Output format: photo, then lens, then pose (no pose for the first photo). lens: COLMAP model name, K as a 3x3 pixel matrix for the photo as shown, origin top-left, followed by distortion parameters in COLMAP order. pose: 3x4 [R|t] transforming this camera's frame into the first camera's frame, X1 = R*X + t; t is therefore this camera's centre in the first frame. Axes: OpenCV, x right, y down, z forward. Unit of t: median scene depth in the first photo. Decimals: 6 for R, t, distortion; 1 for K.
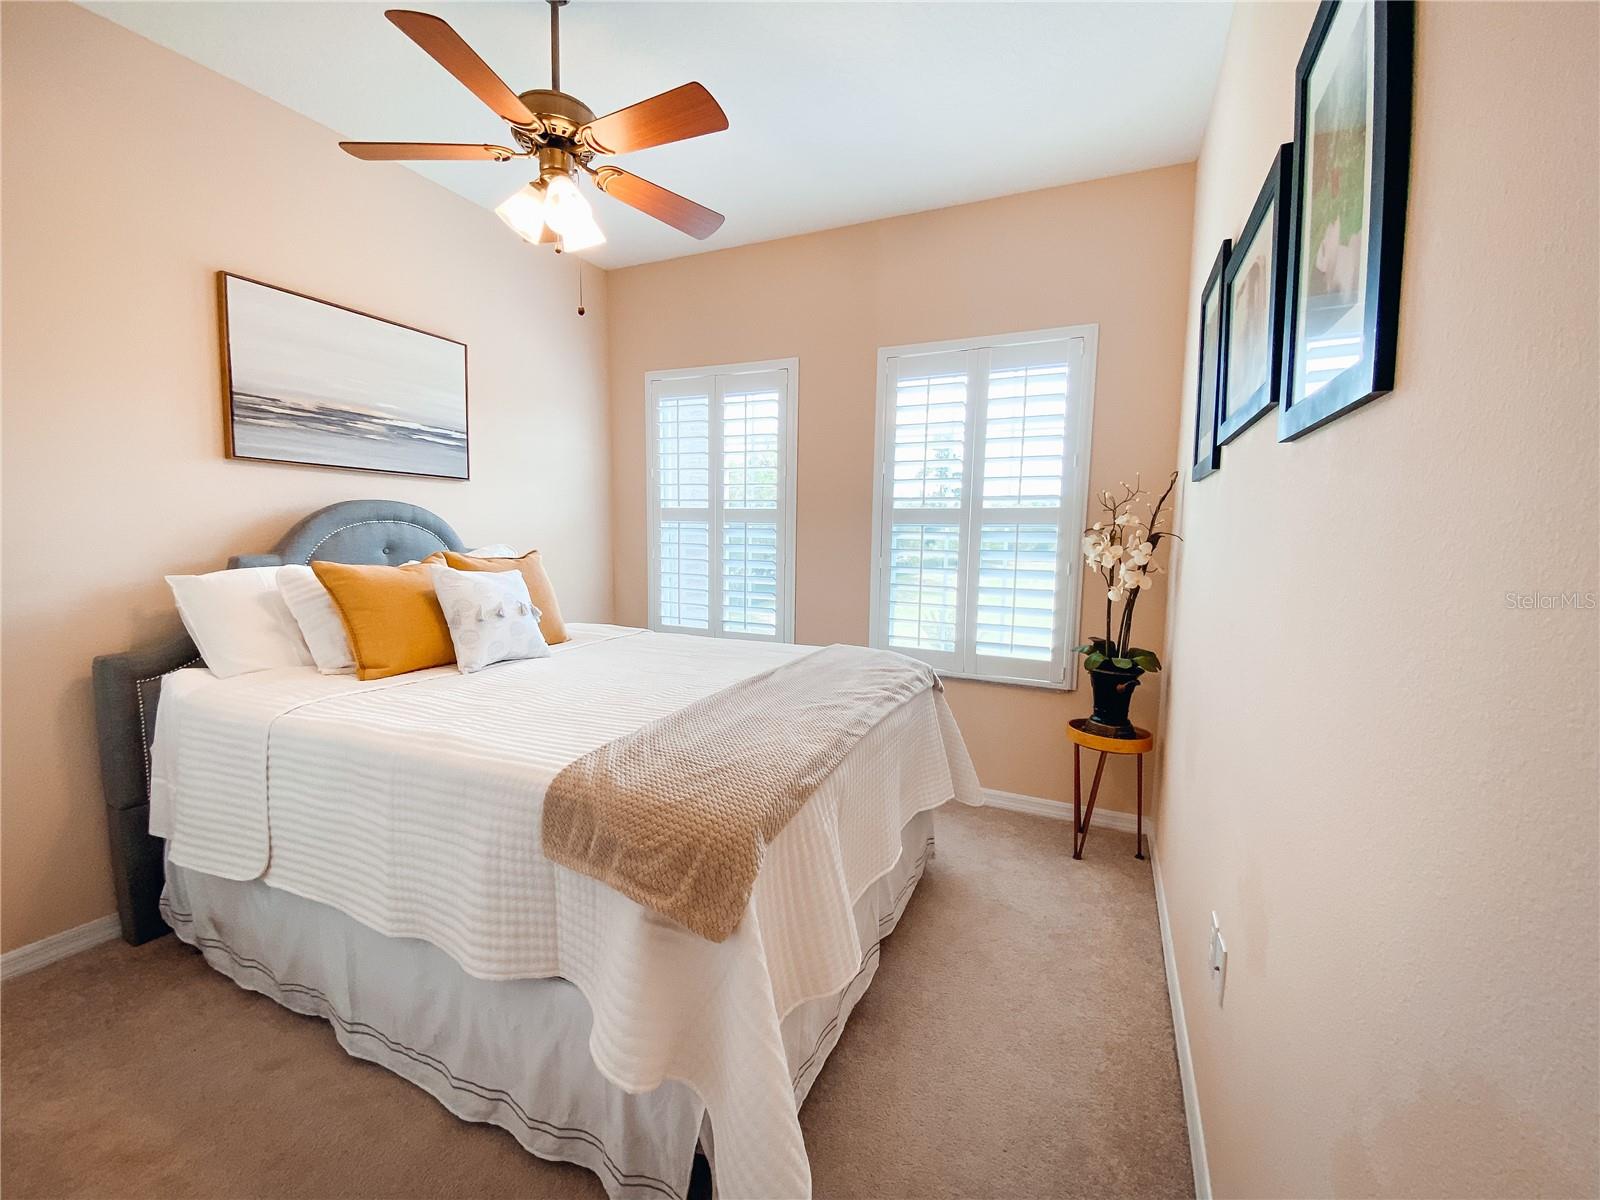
lens RADIAL K [[647.8, 0, 800.0], [0, 647.8, 600.0], [0, 0, 1]] dist [0.020716, -0.018652]
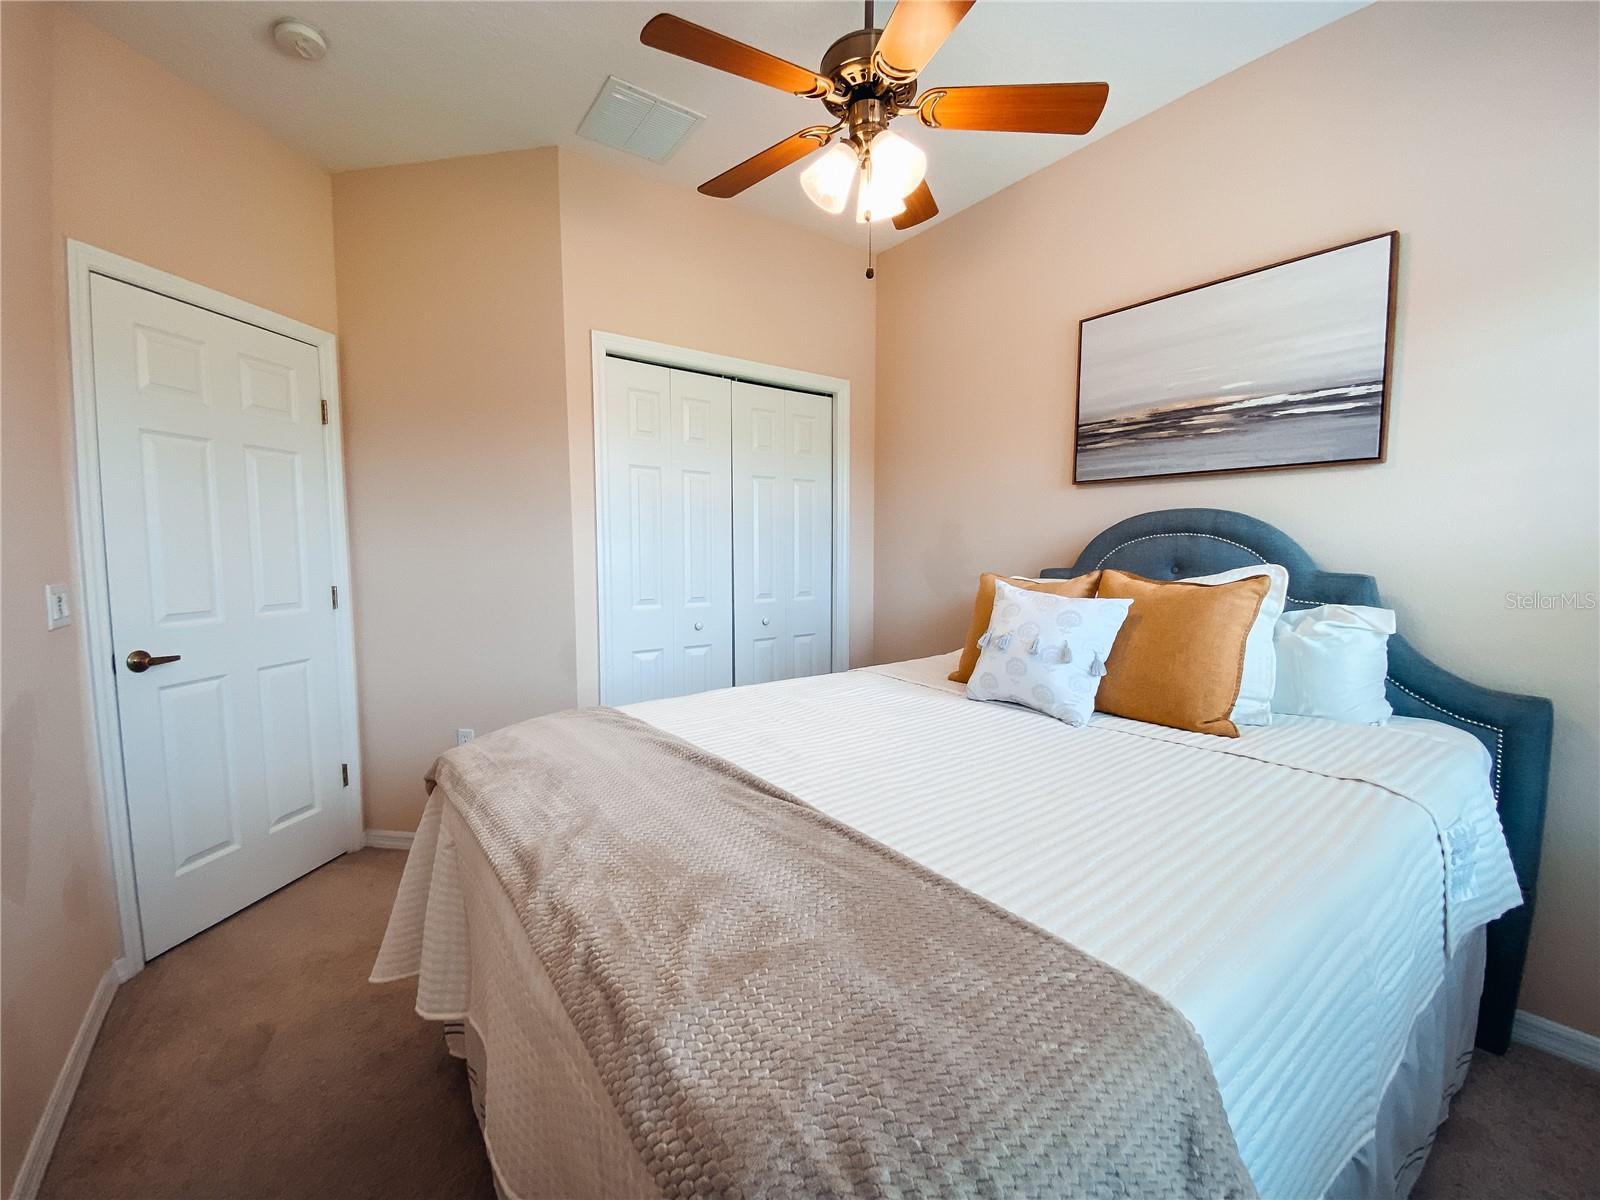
lens RADIAL K [[647.8, 0, 800.0], [0, 647.8, 600.0], [0, 0, 1]] dist [0.020716, -0.018652]
pose [[-0.442234, 0.059601, -0.894917, 0.327032], [-0.095146, 0.989042, 0.112887, -0.086238], [0.891839, 0.135070, -0.431717, 0.950747]]
